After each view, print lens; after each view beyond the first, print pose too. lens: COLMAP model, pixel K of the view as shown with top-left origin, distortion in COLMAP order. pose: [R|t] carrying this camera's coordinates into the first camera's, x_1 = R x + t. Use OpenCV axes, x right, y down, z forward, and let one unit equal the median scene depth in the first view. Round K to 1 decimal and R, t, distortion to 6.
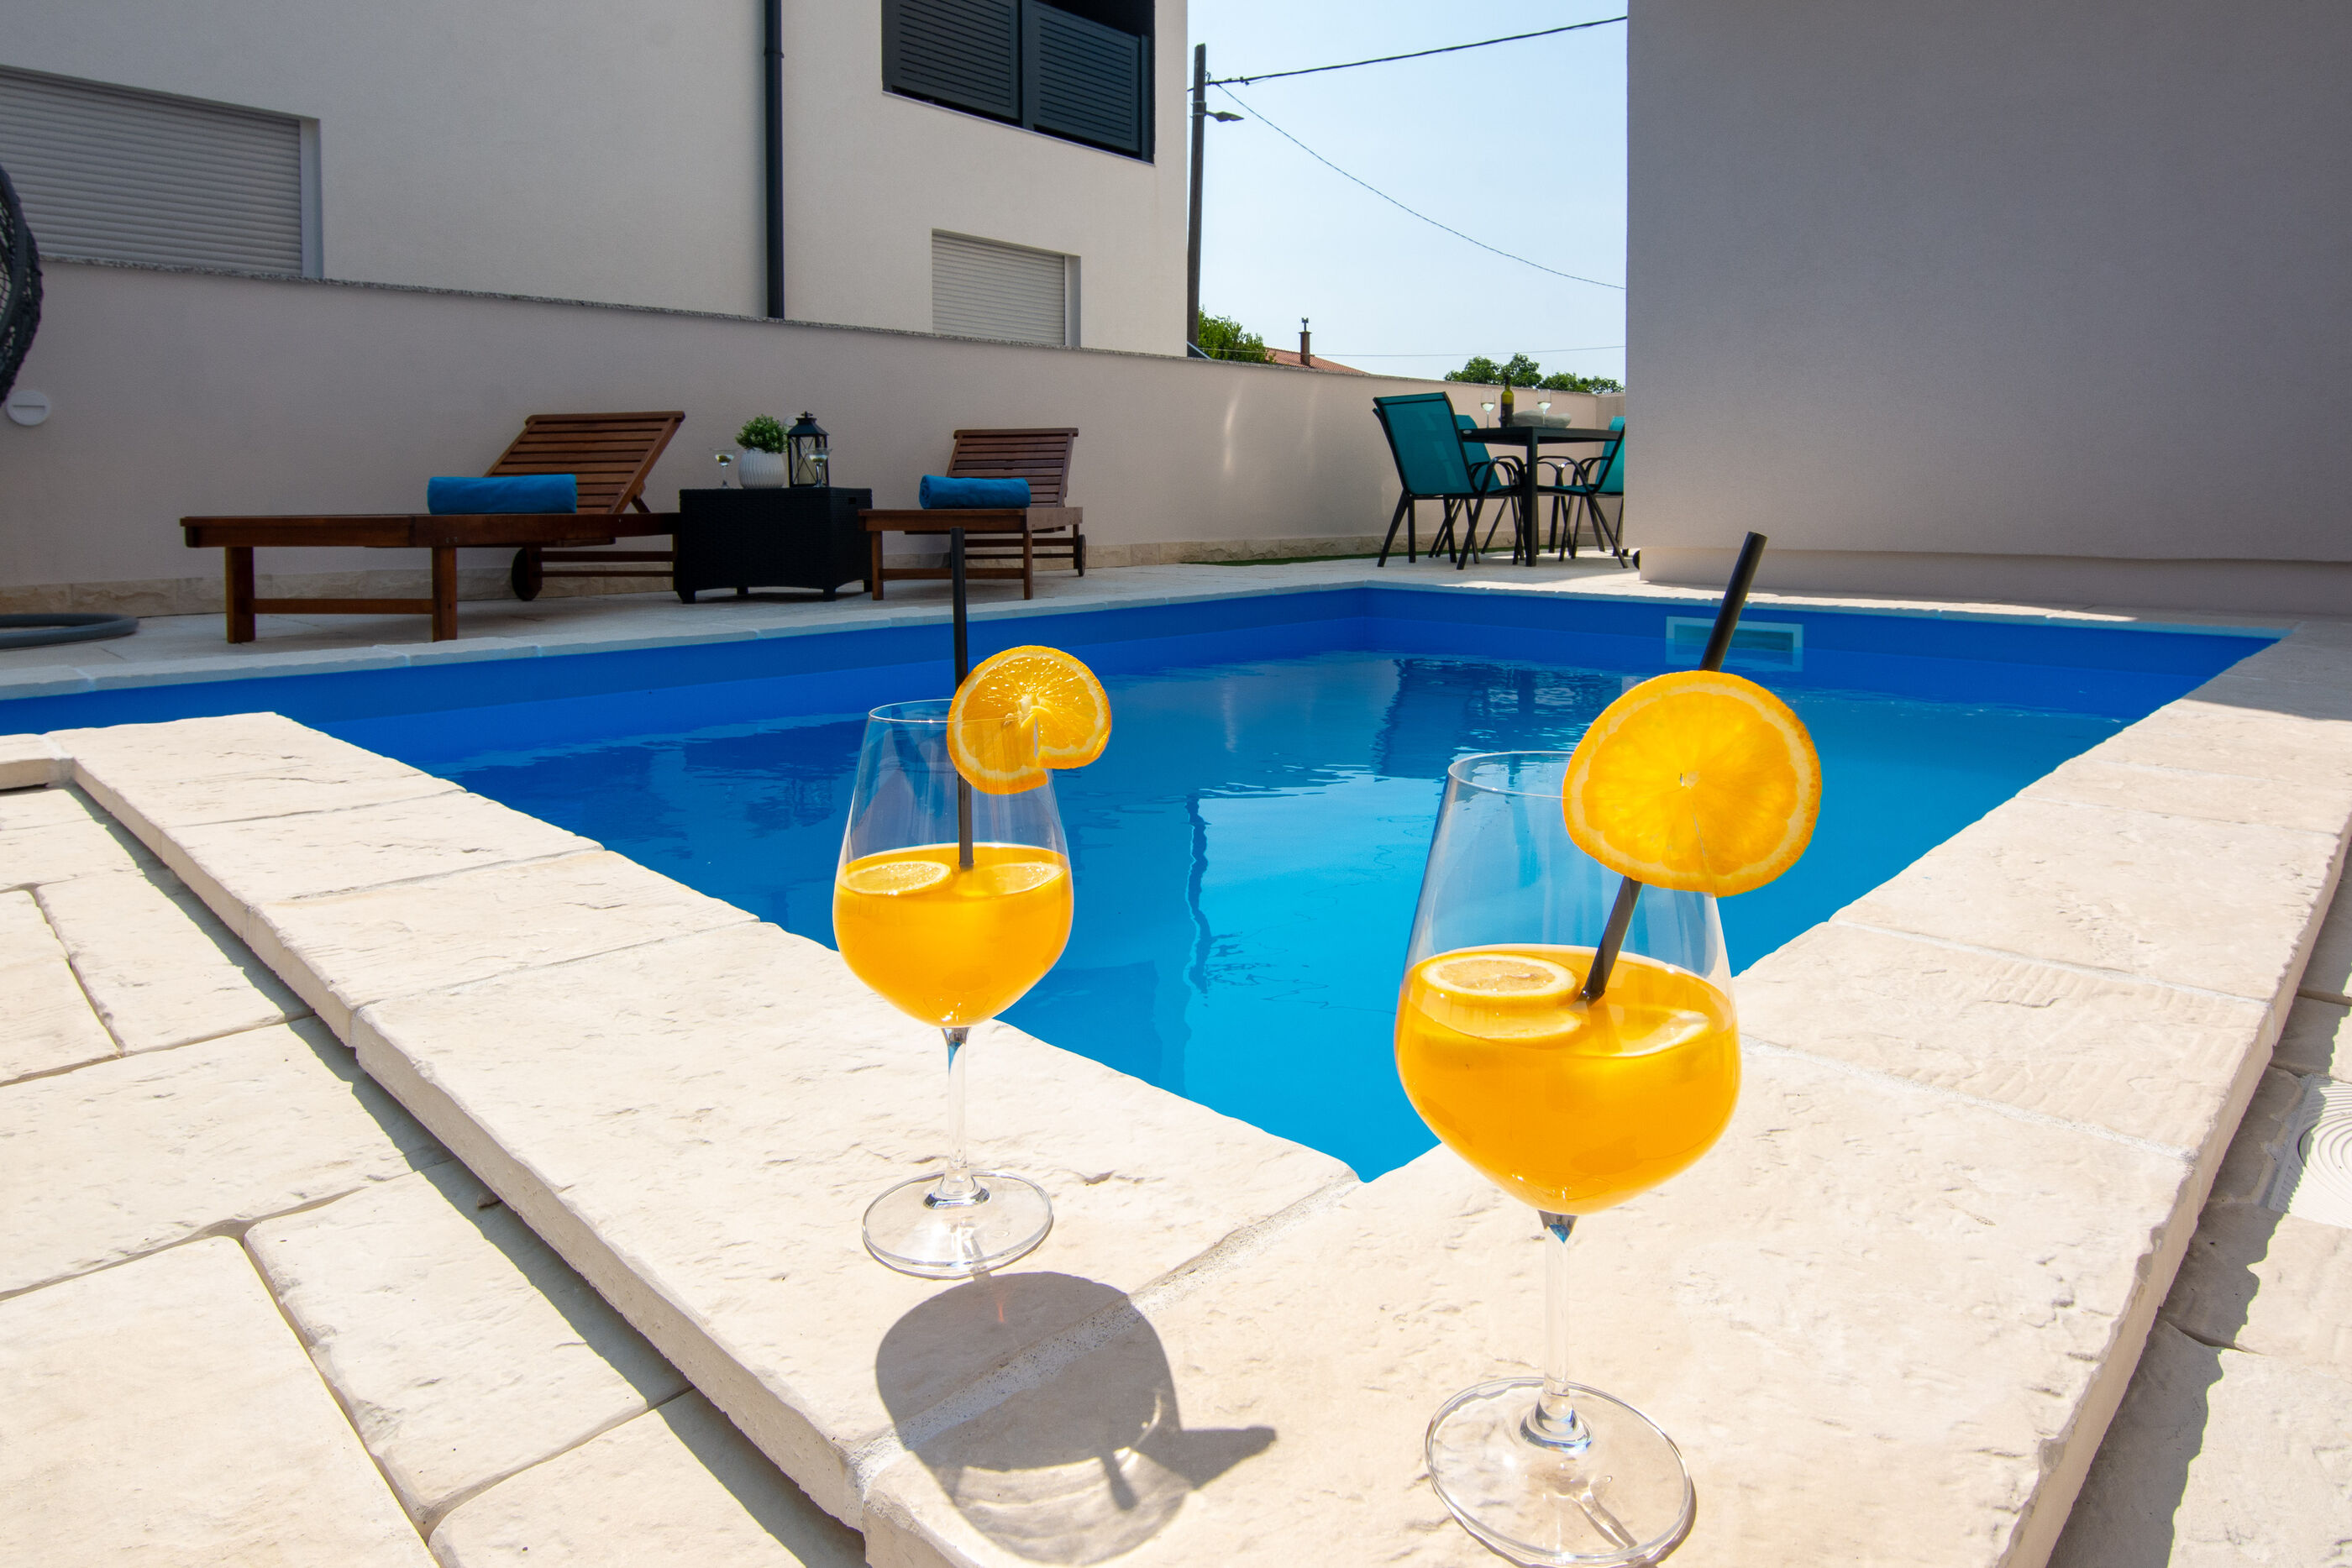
lens RADIAL K [[1373.1, 0, 1172.1], [0, 1373.1, 571.3], [0, 0, 1]] dist [-0.019499, 0.000589]
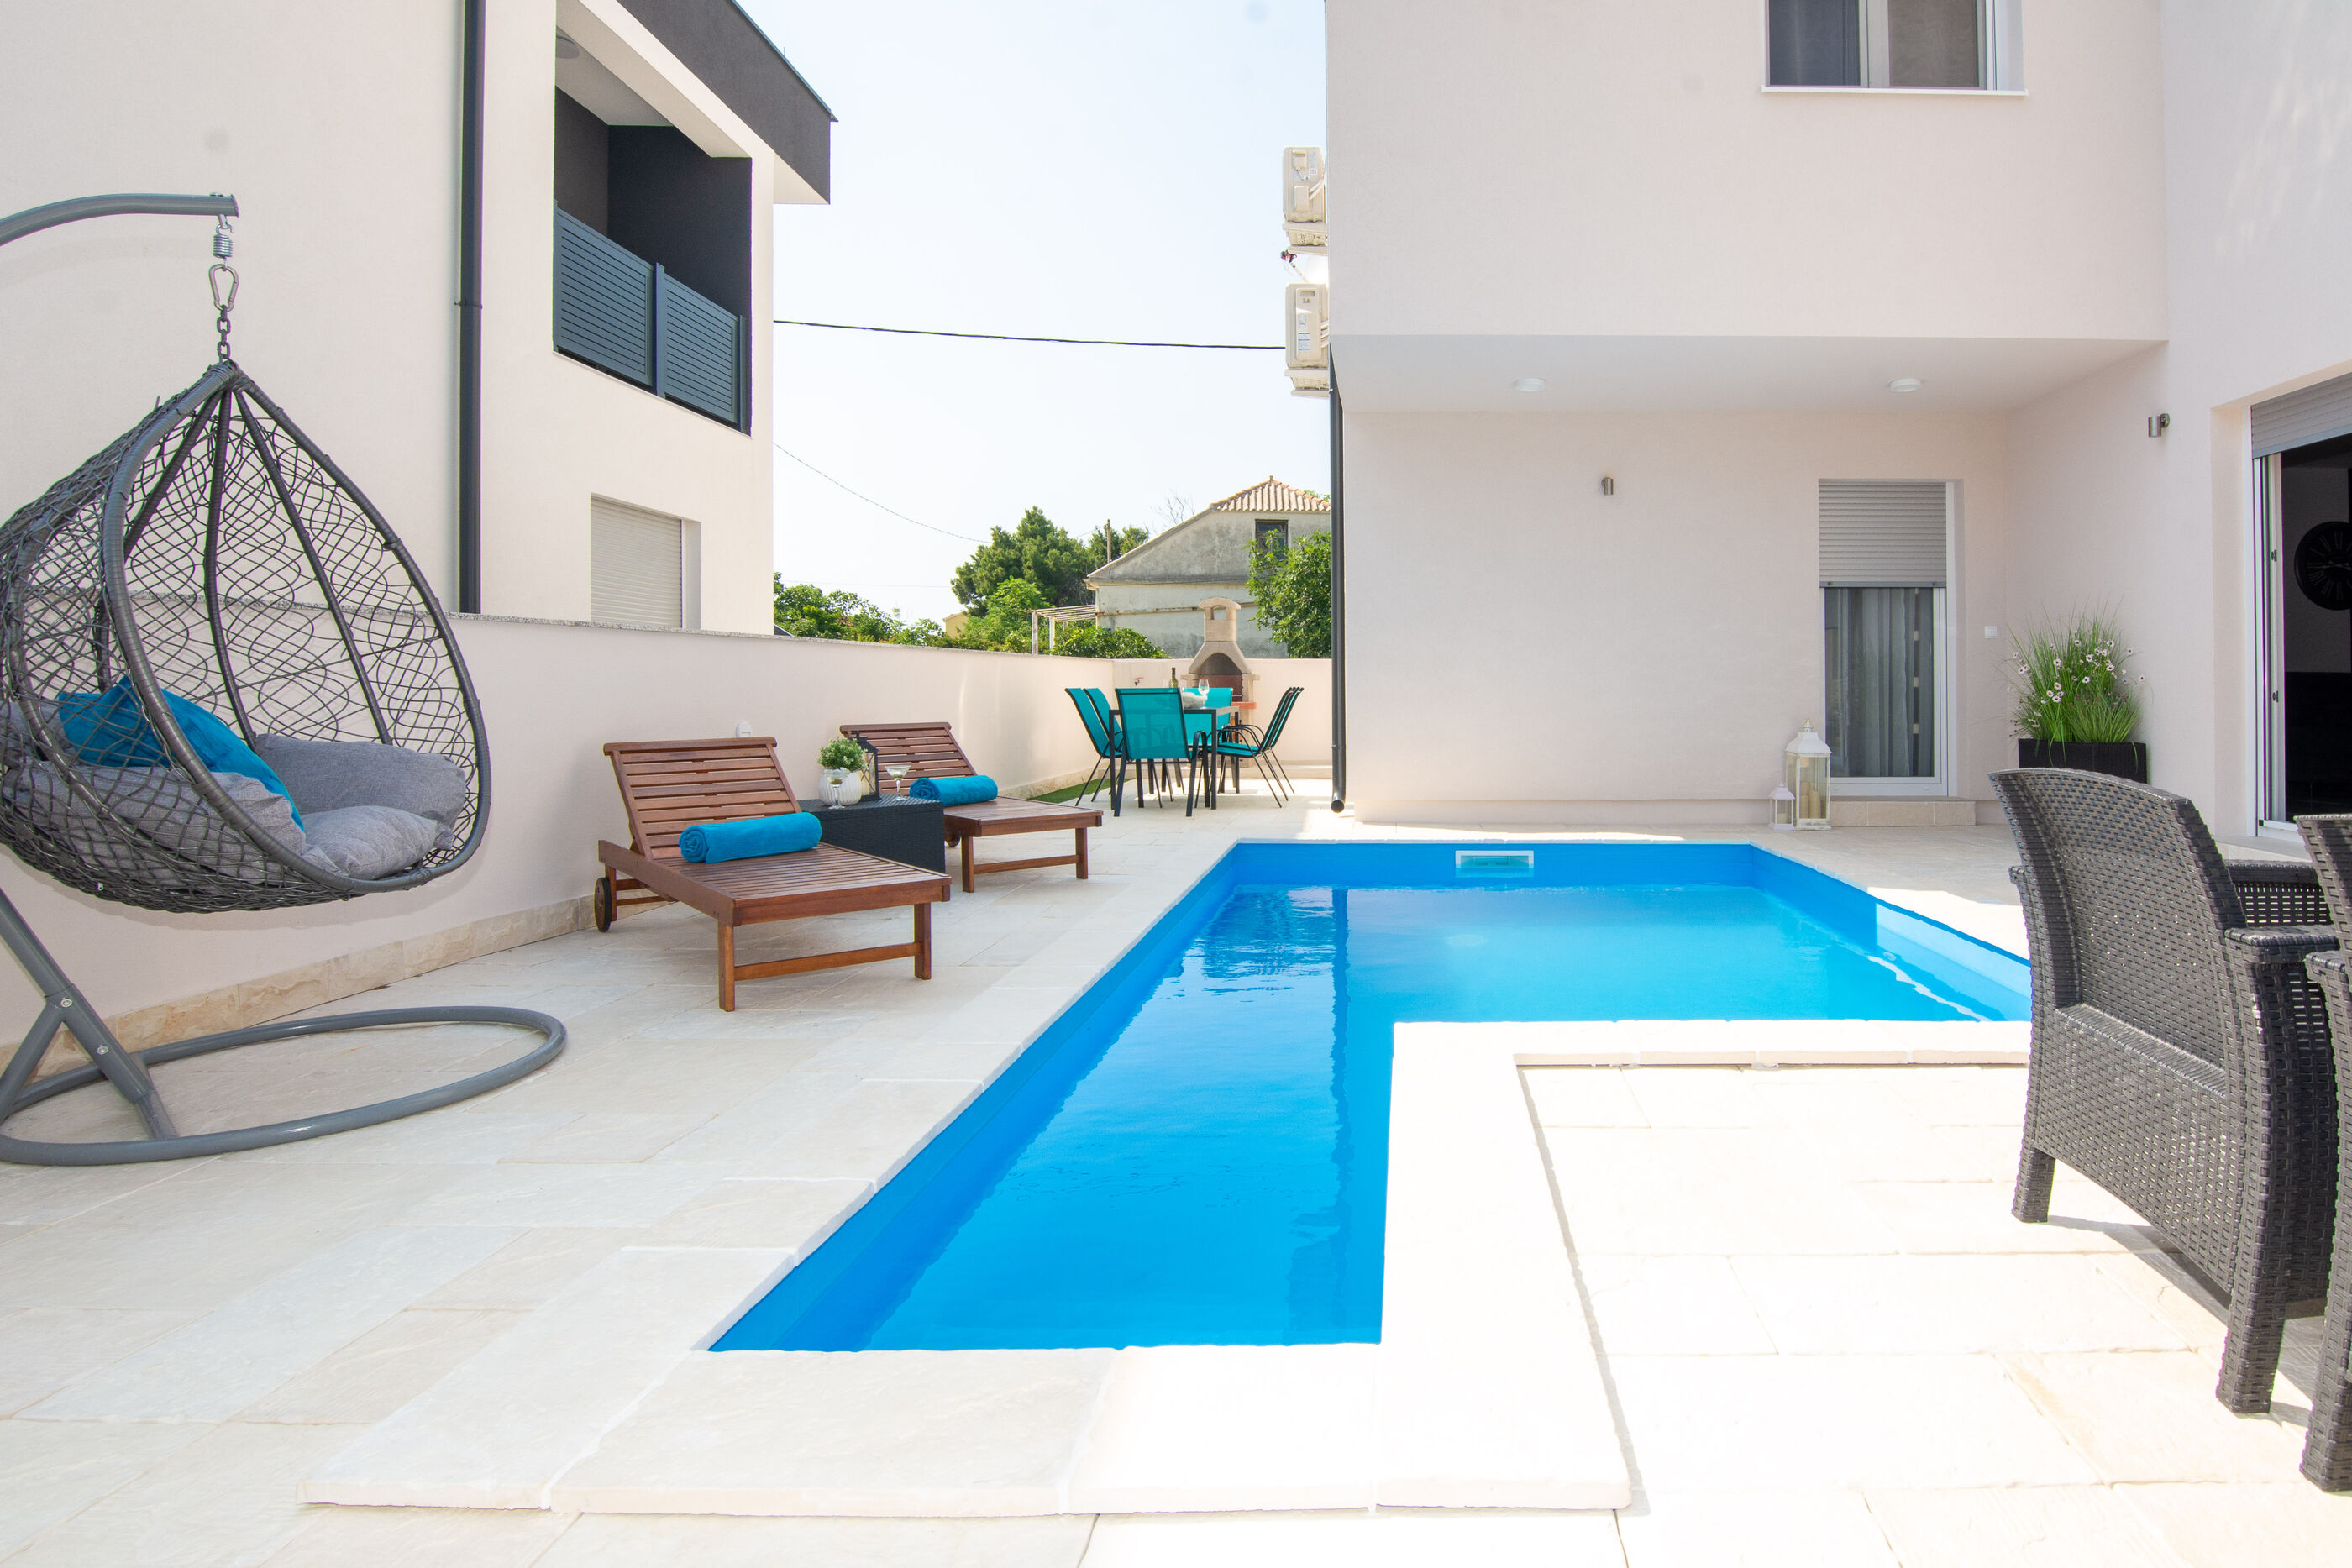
lens RADIAL K [[1239.3, 0, 1410.9], [0, 1239.3, 680.0], [0, 0, 1]] dist [-0.008183, -0.001491]
pose [[0.711090, 0.006868, 0.703067, -0.538997], [0.036630, 0.998232, -0.046799, -0.076755], [-0.702146, 0.059031, 0.709582, -0.042687]]
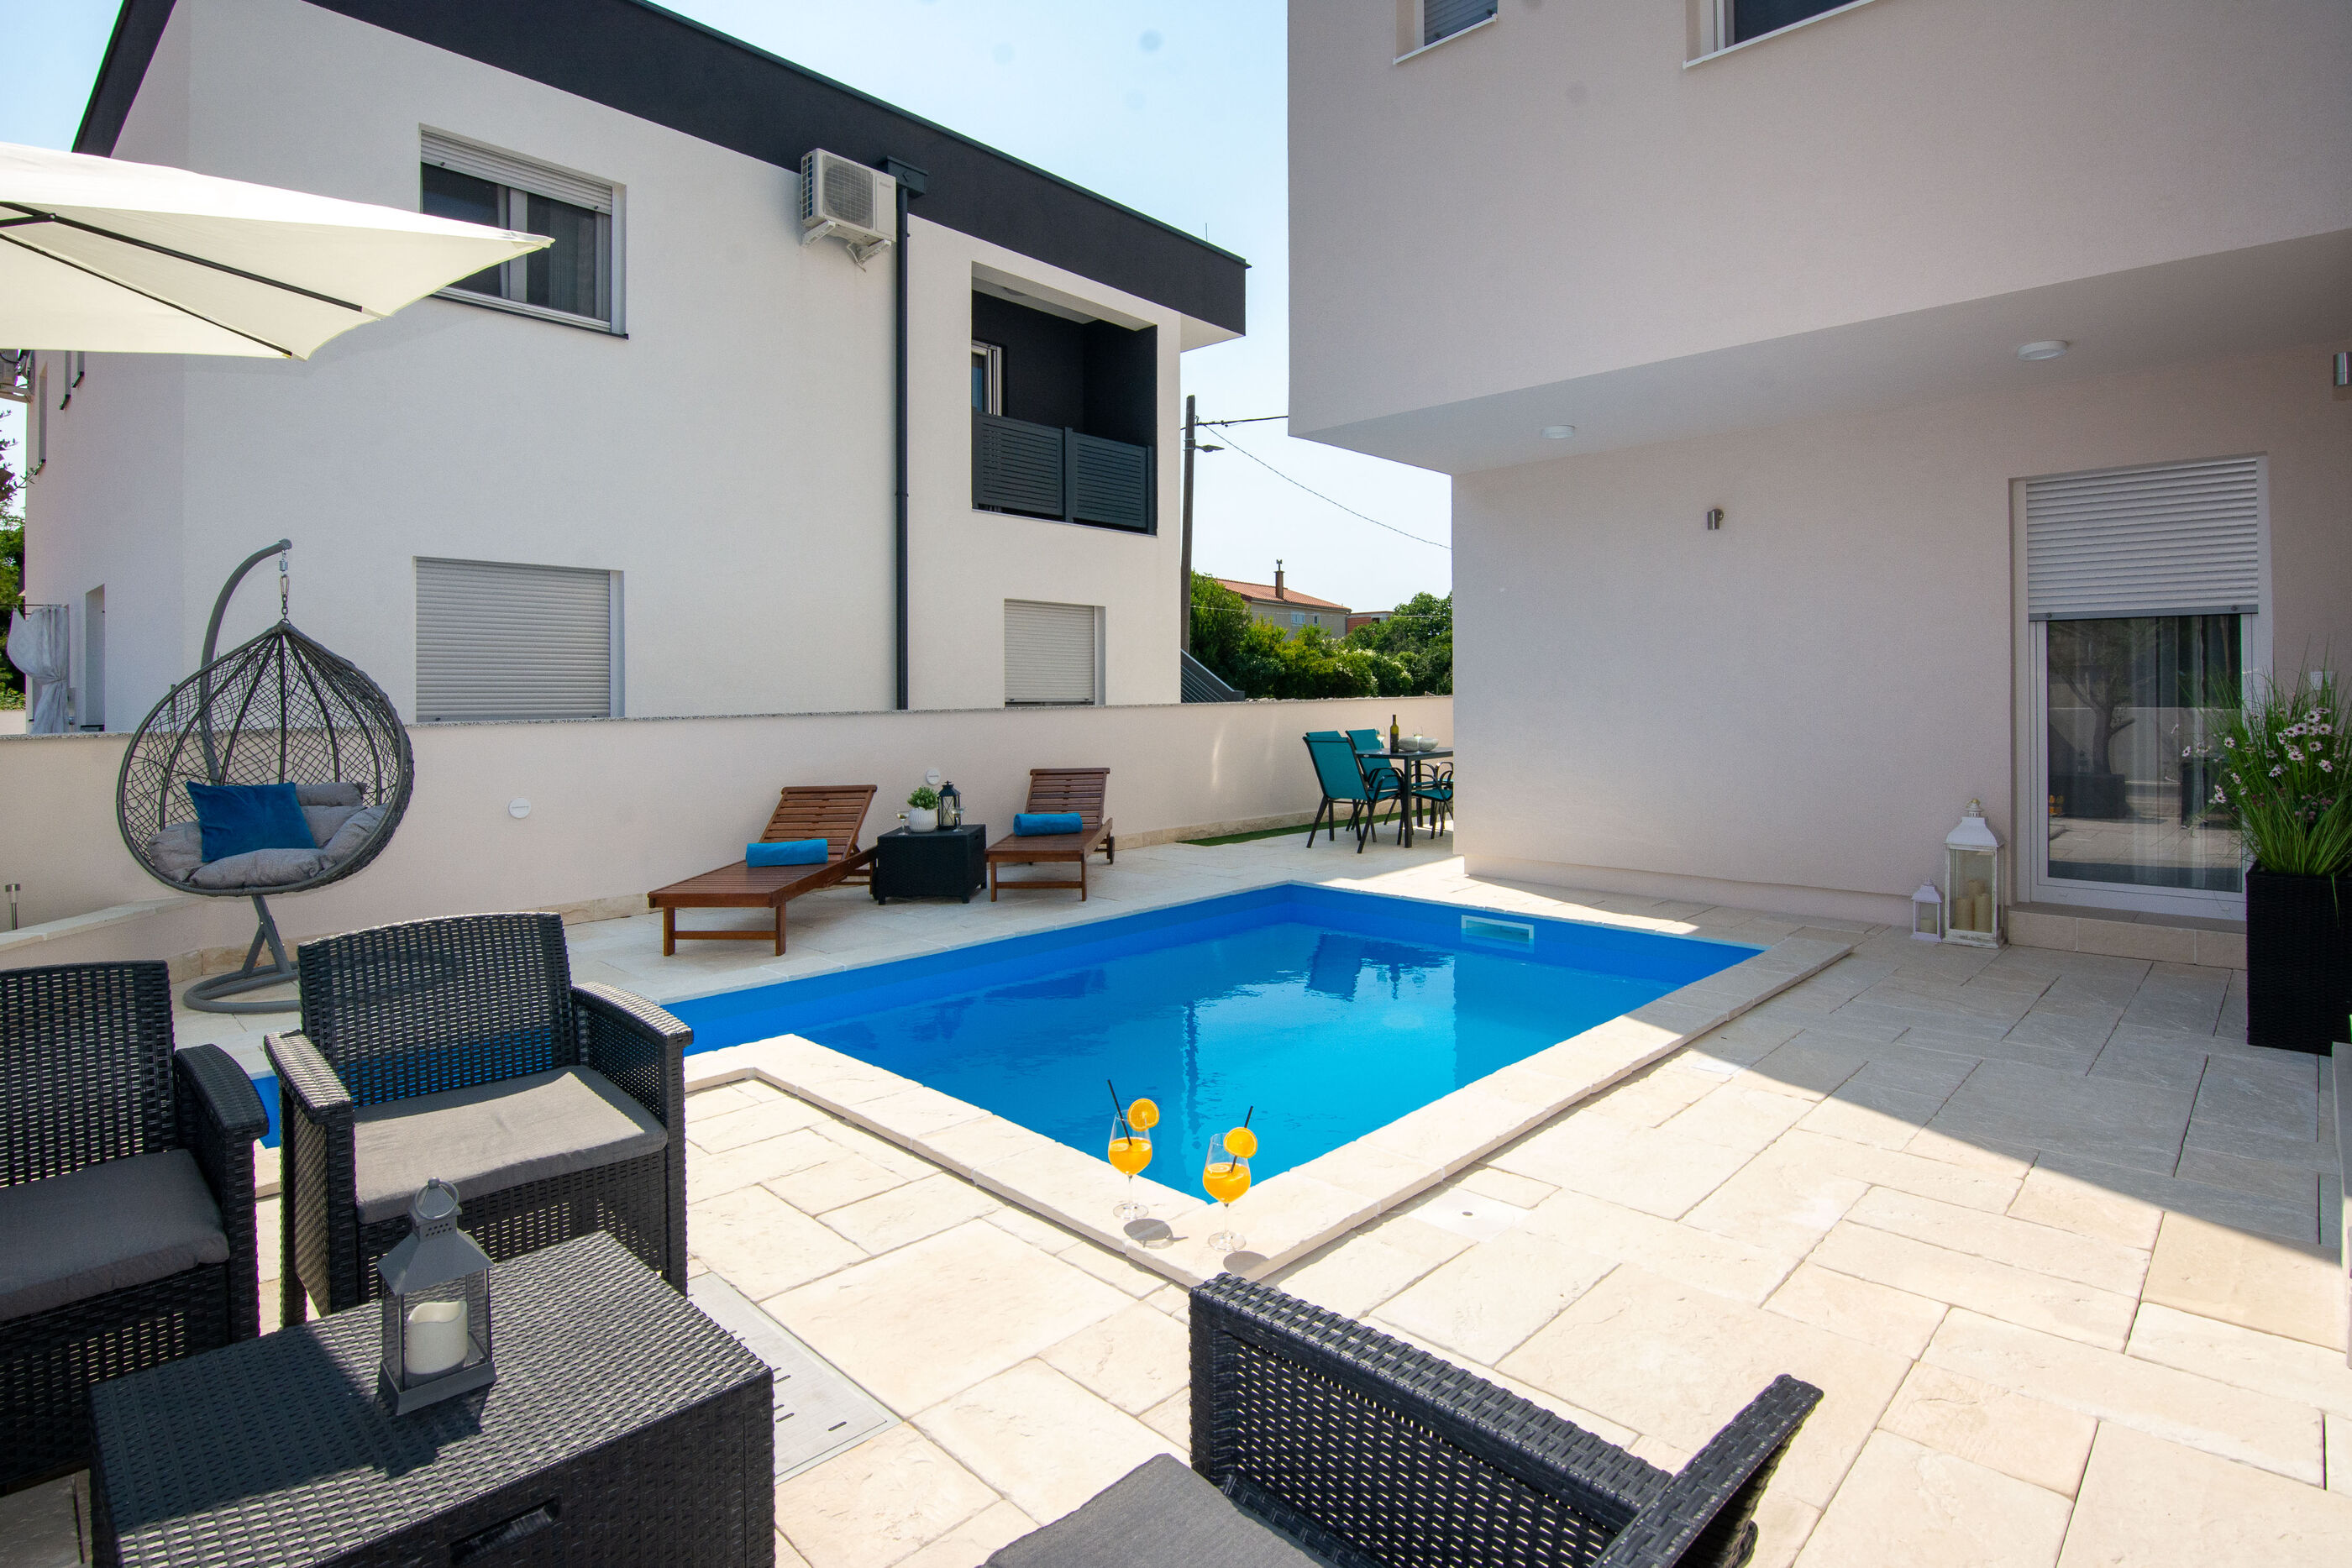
lens RADIAL K [[1166.1, 0, 1172.1], [0, 1166.1, 711.7], [0, 0, 1]] dist [-0.011928, -0.001488]
pose [[0.999990, -0.004342, 0.000995, 0.000720], [0.004378, 0.999228, -0.039054, -0.116970], [-0.000824, 0.039058, 0.999237, -0.325802]]
